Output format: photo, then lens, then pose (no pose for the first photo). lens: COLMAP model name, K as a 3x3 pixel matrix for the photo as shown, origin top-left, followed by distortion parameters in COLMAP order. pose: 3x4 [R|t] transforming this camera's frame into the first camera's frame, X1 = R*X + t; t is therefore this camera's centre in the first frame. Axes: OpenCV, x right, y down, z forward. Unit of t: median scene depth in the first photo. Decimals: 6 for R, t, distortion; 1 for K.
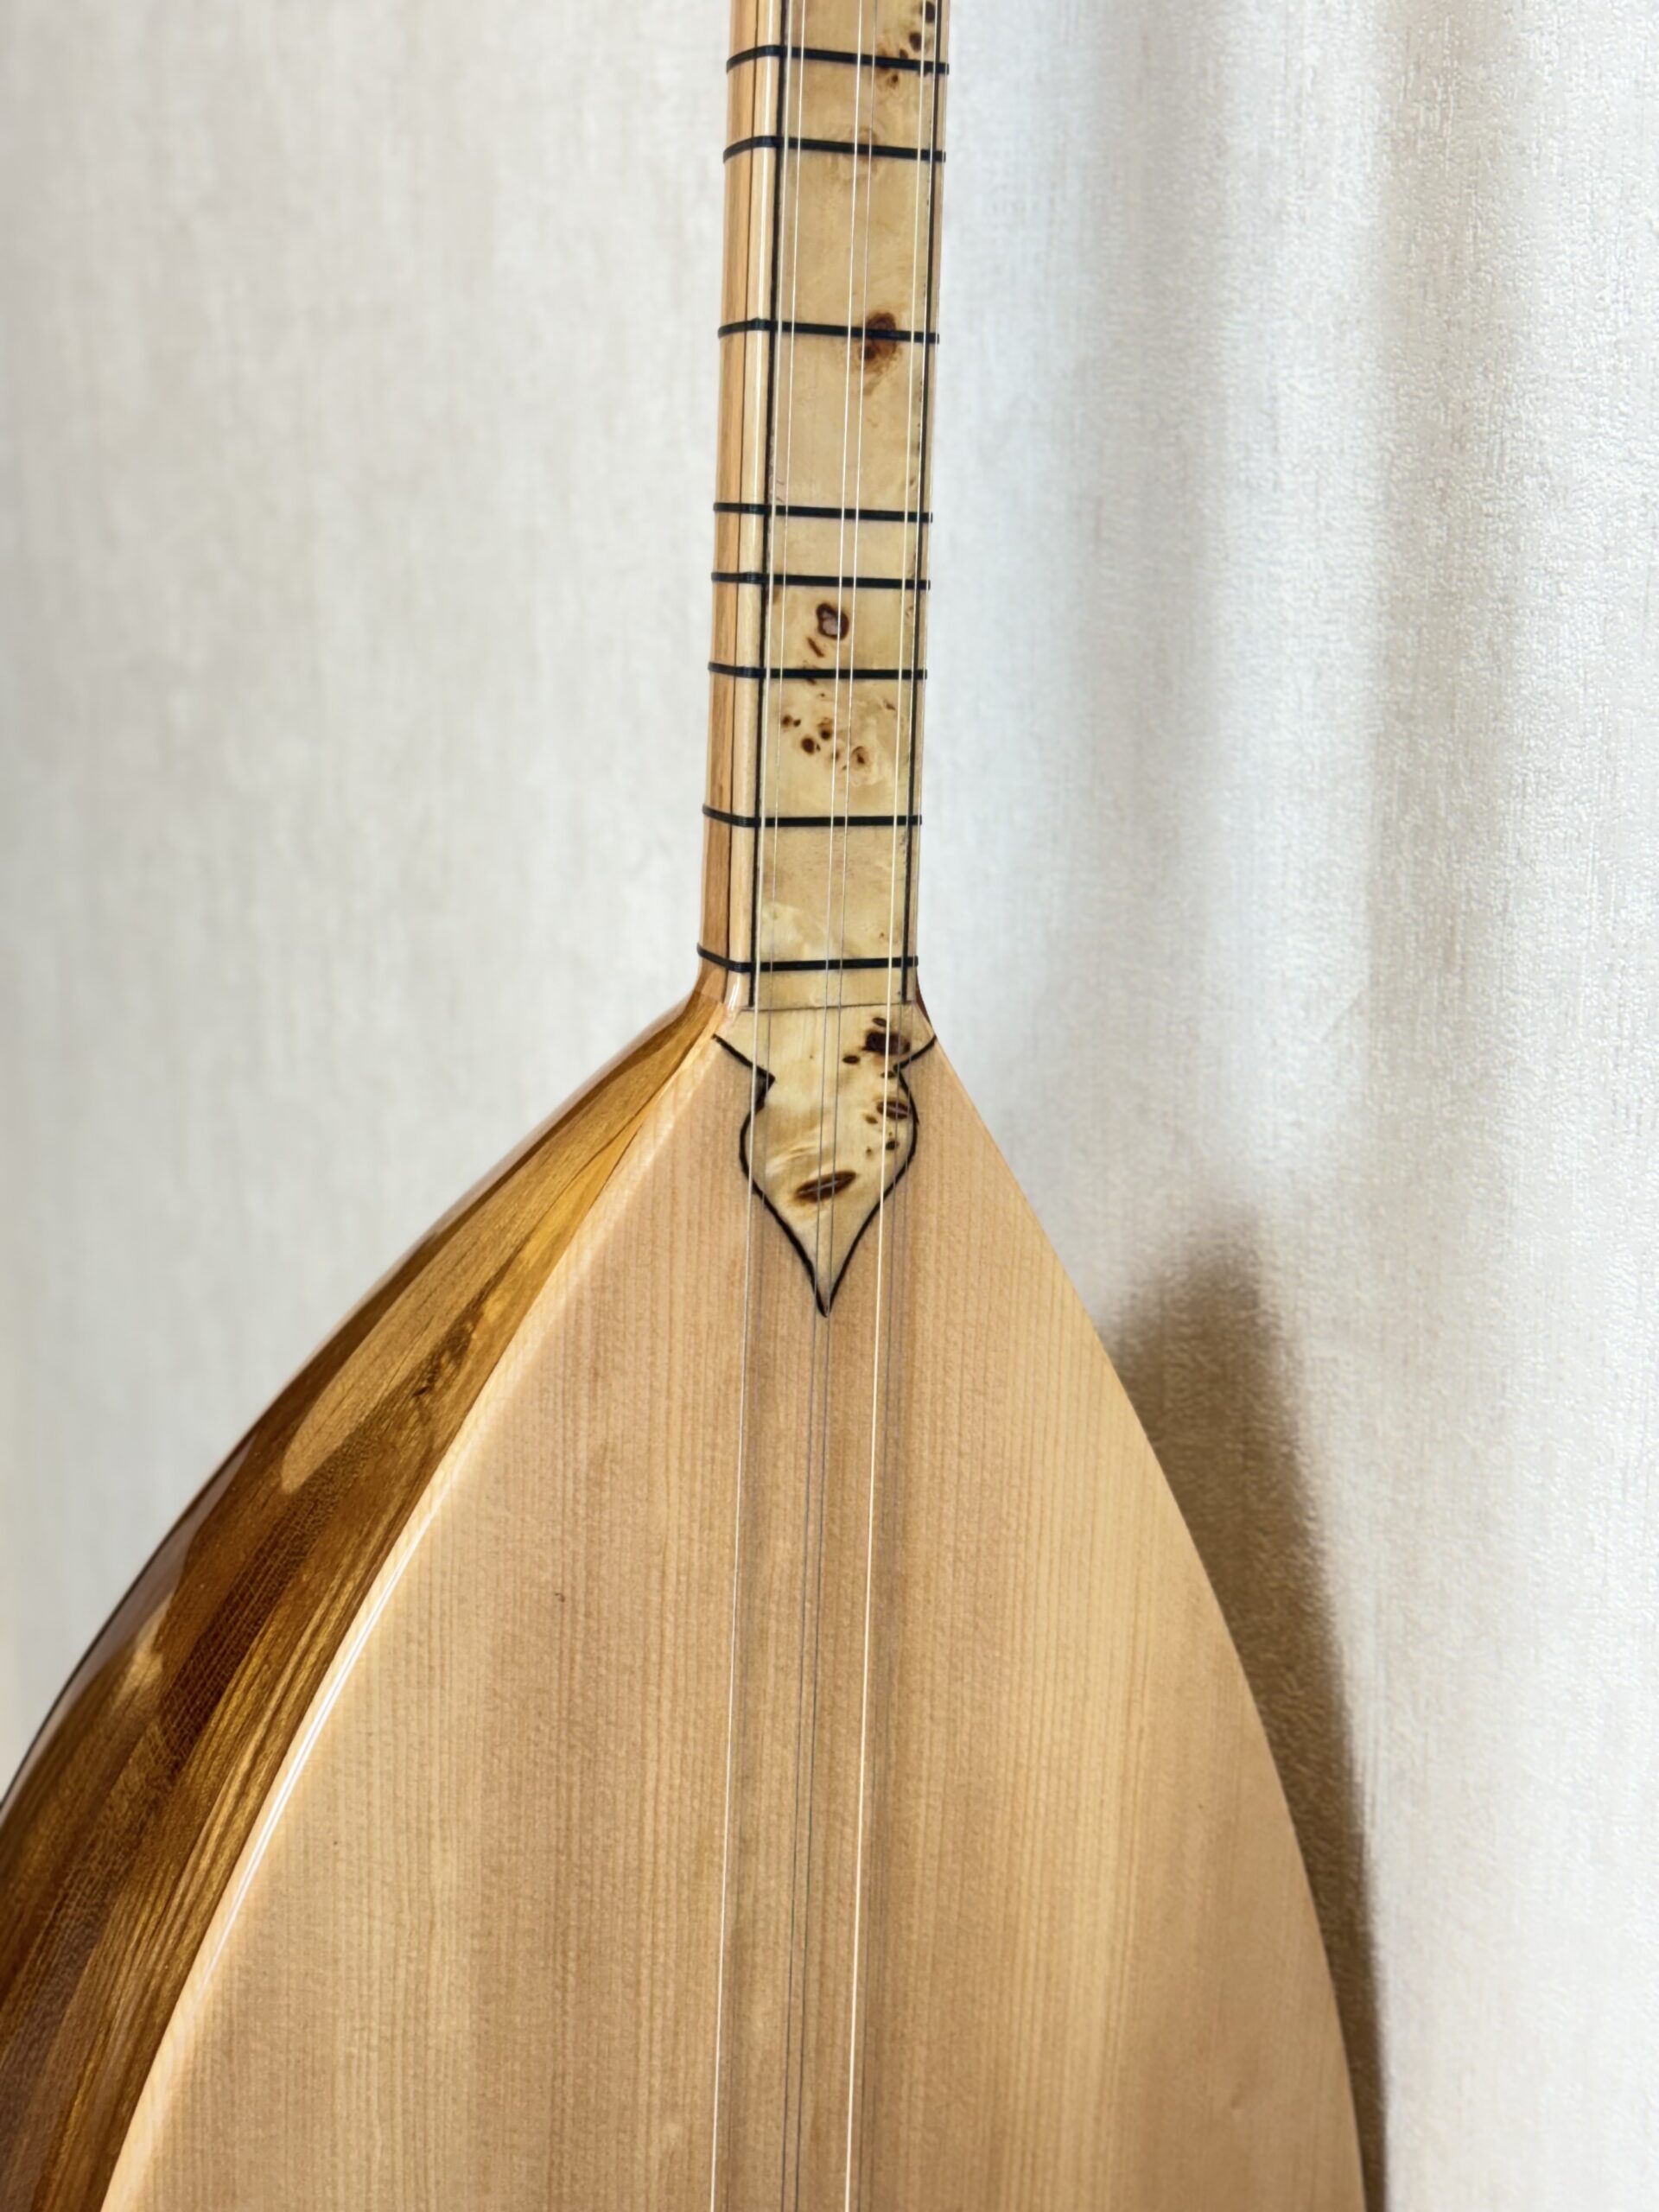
lens RADIAL K [[3395.0, 0, 815.5], [0, 3395.0, 1131.4], [0, 0, 1]] dist [0.093287, 0.000000]
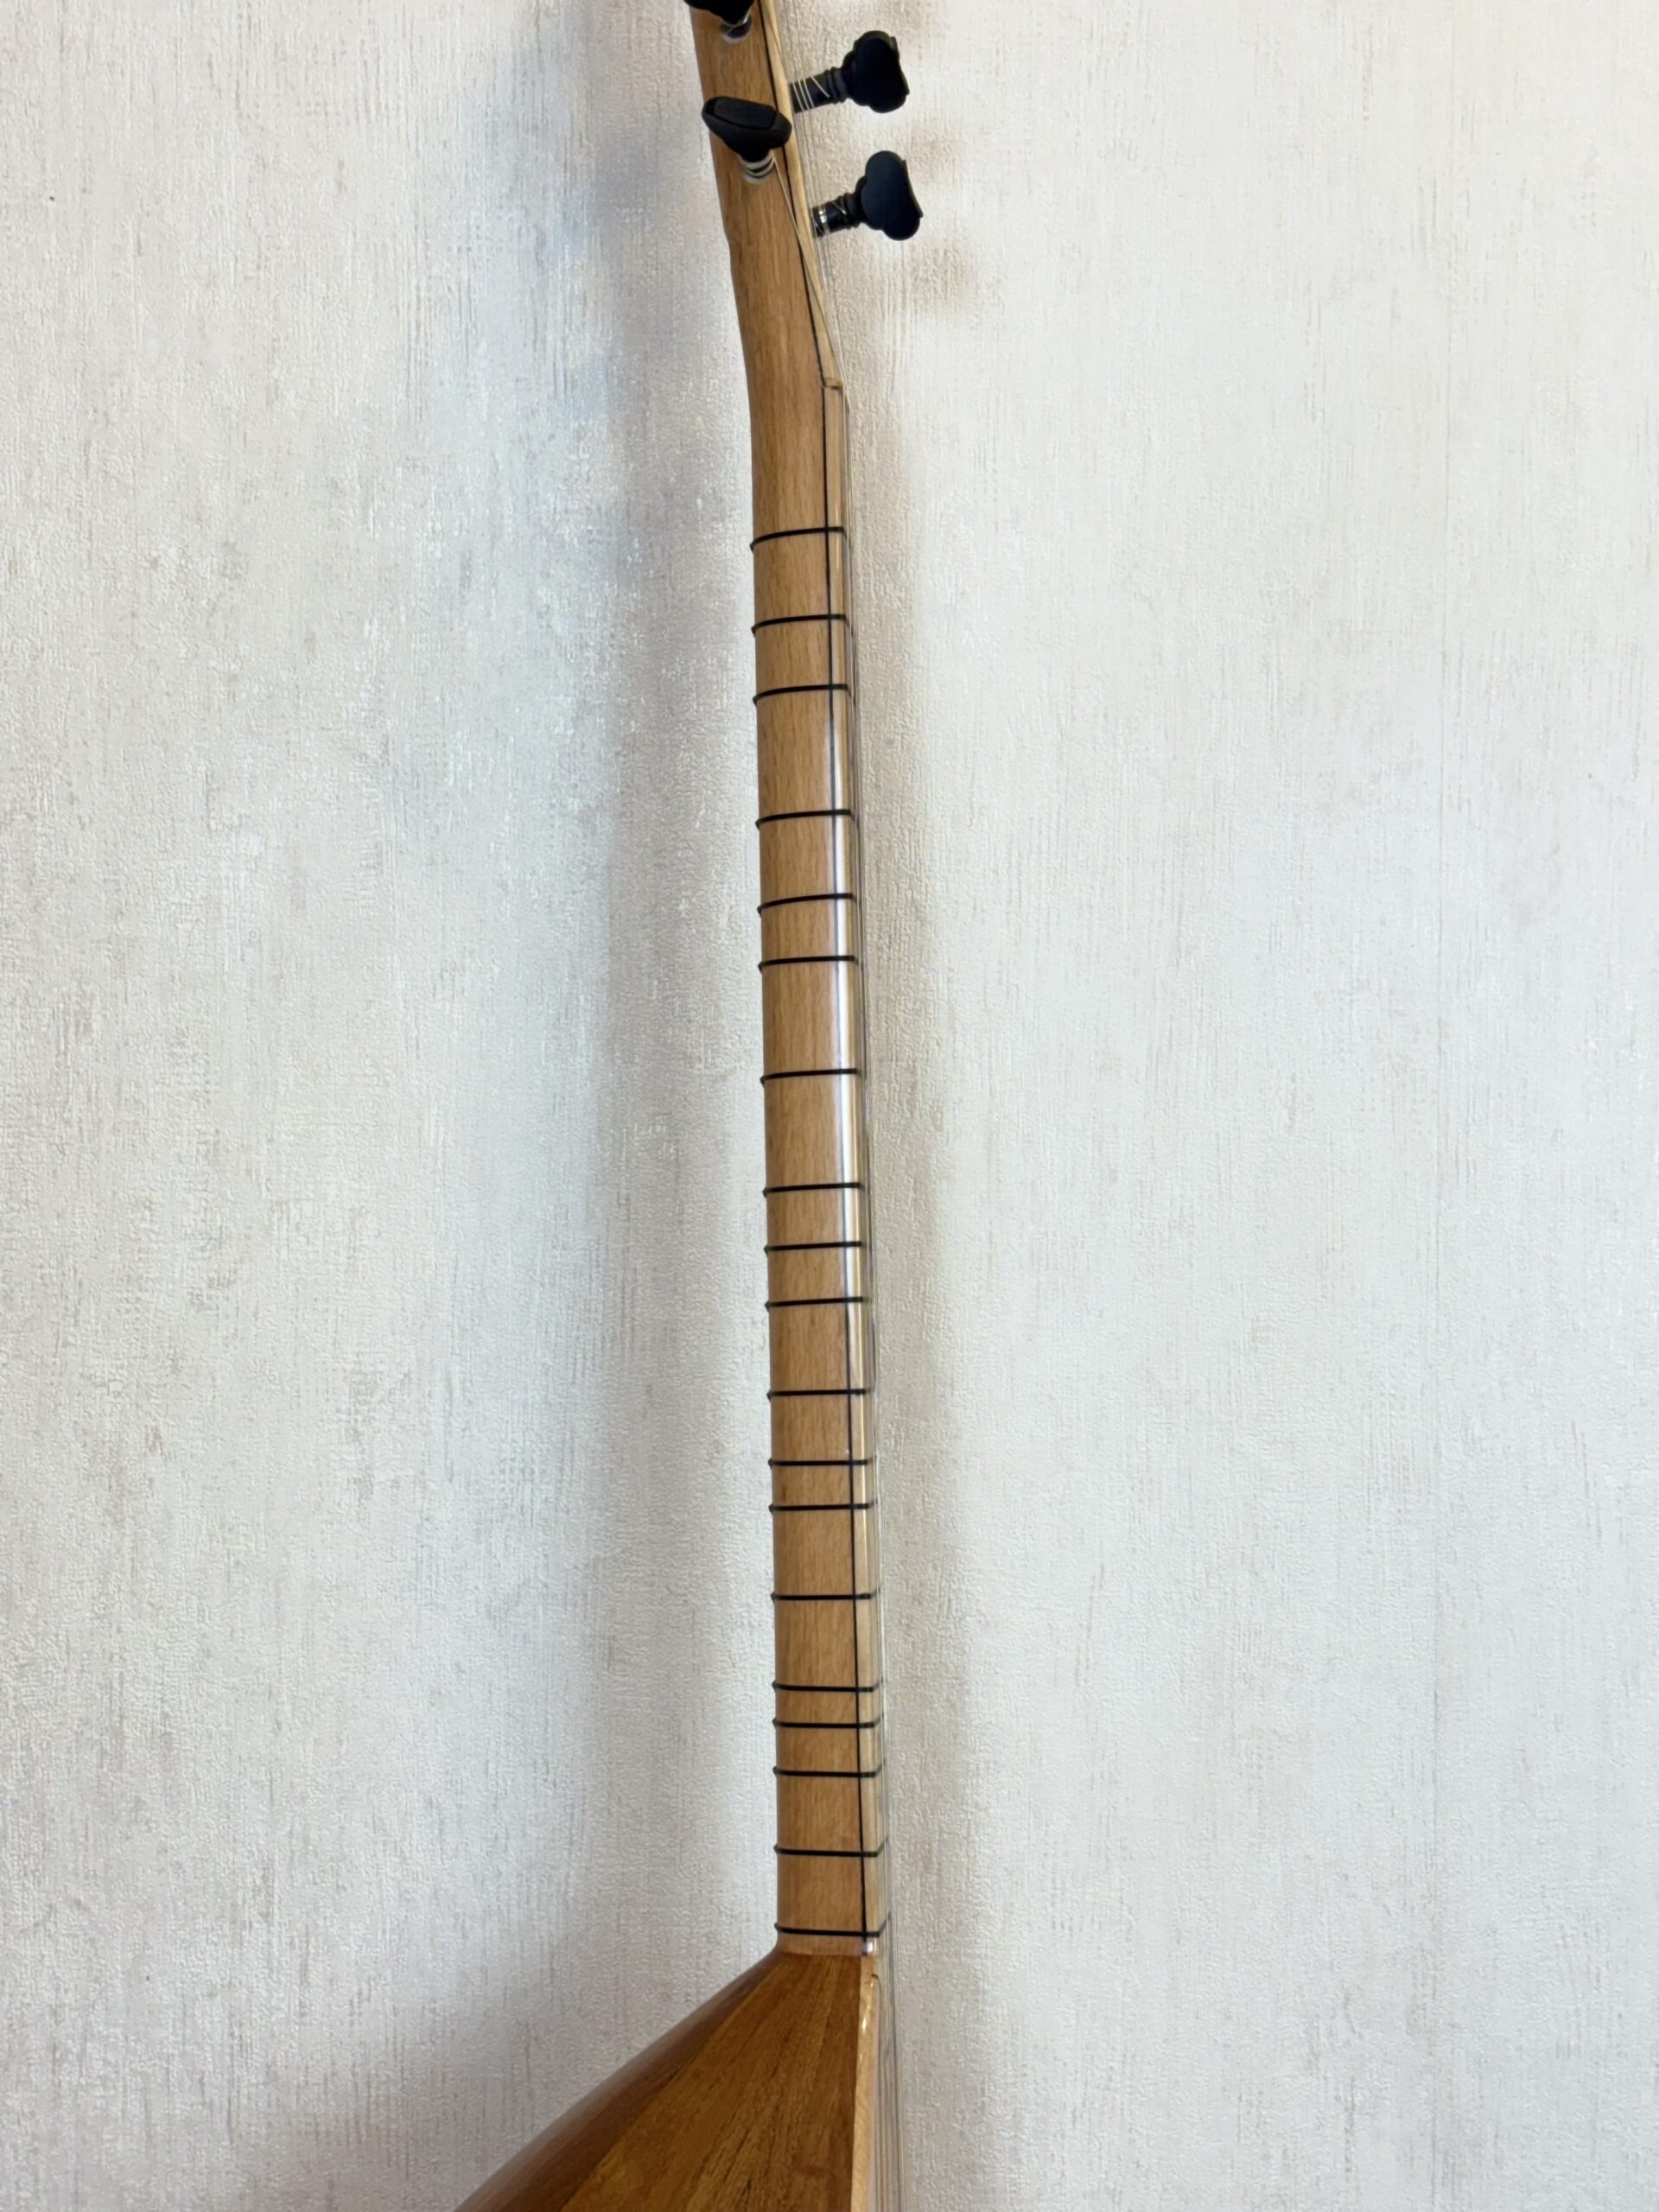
lens RADIAL K [[3395.0, 0, 852.3], [0, 3395.0, 1082.2], [0, 0, 1]] dist [0.093287, 0.000000]
pose [[0.550849, 0.004338, 0.834594, -1.418620], [0.184398, 0.974641, -0.126773, -0.241706], [-0.813979, 0.223730, 0.536080, -0.088299]]
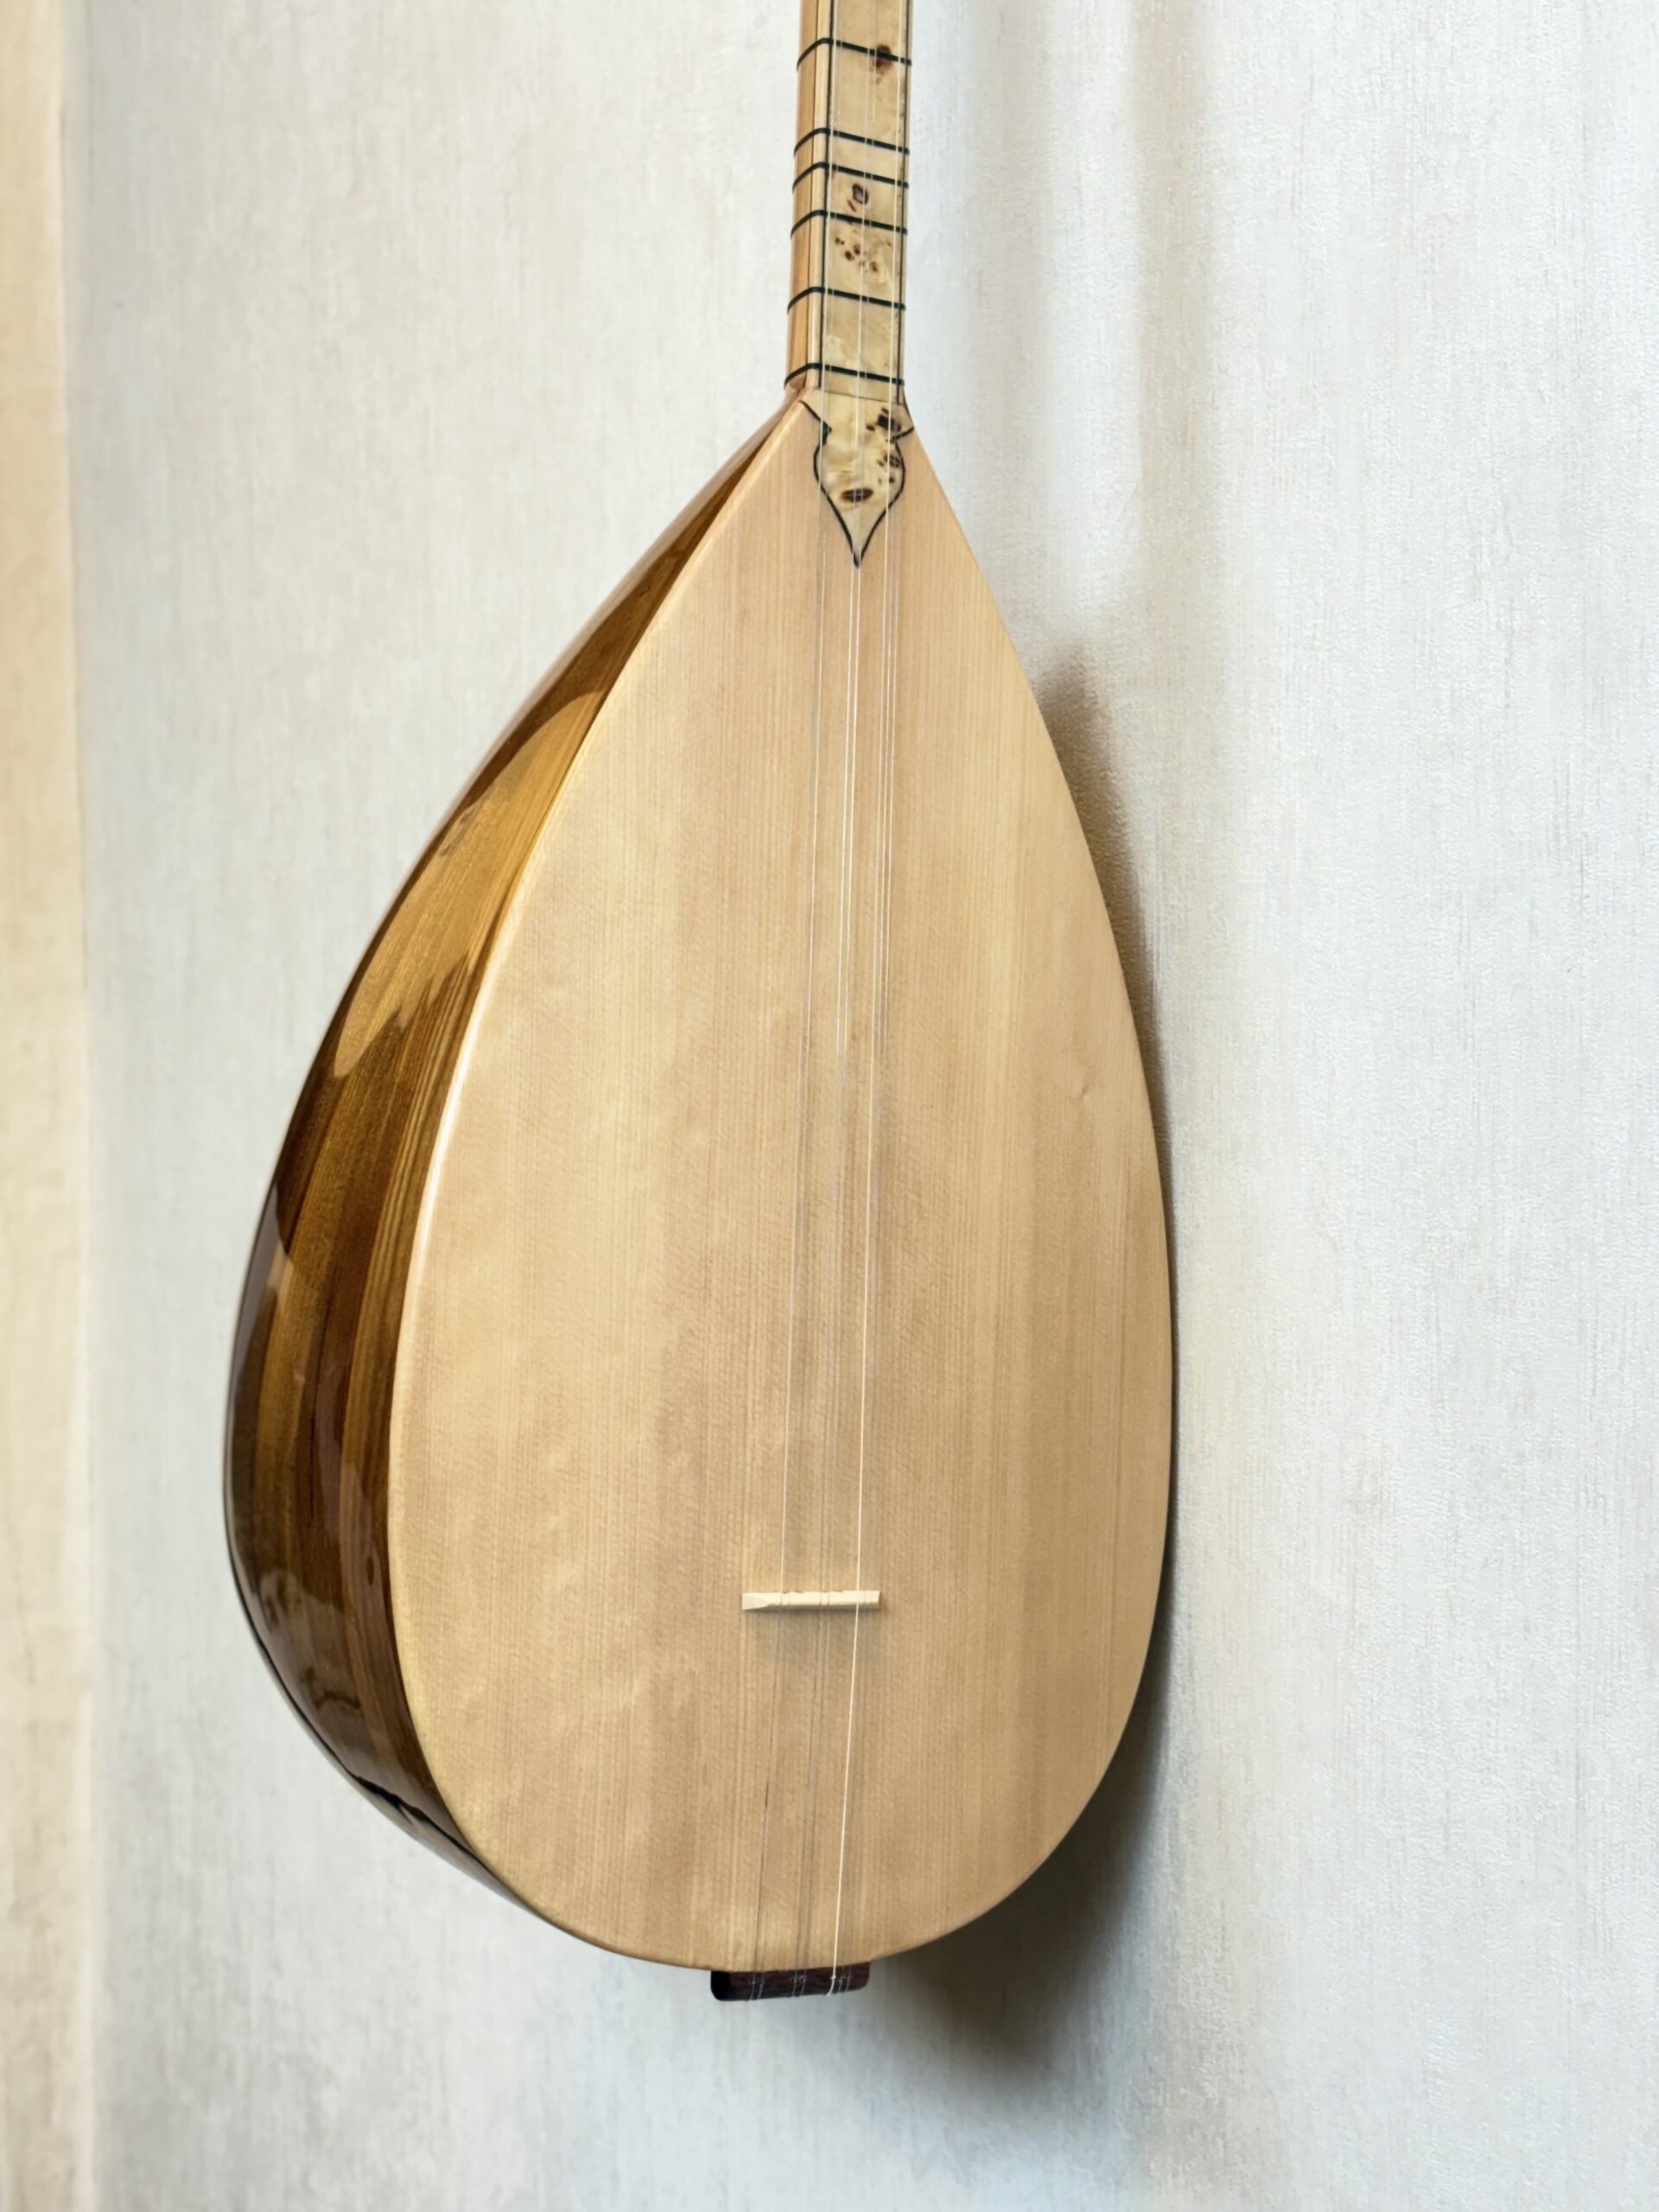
lens RADIAL K [[3395.0, 0, 808.7], [0, 3395.0, 1160.6], [0, 0, 1]] dist [0.093287, 0.000000]
pose [[0.997920, -0.001210, 0.064459, -0.132120], [0.014639, 0.977960, -0.208278, 0.696054], [-0.062786, 0.208788, 0.975943, -0.685785]]
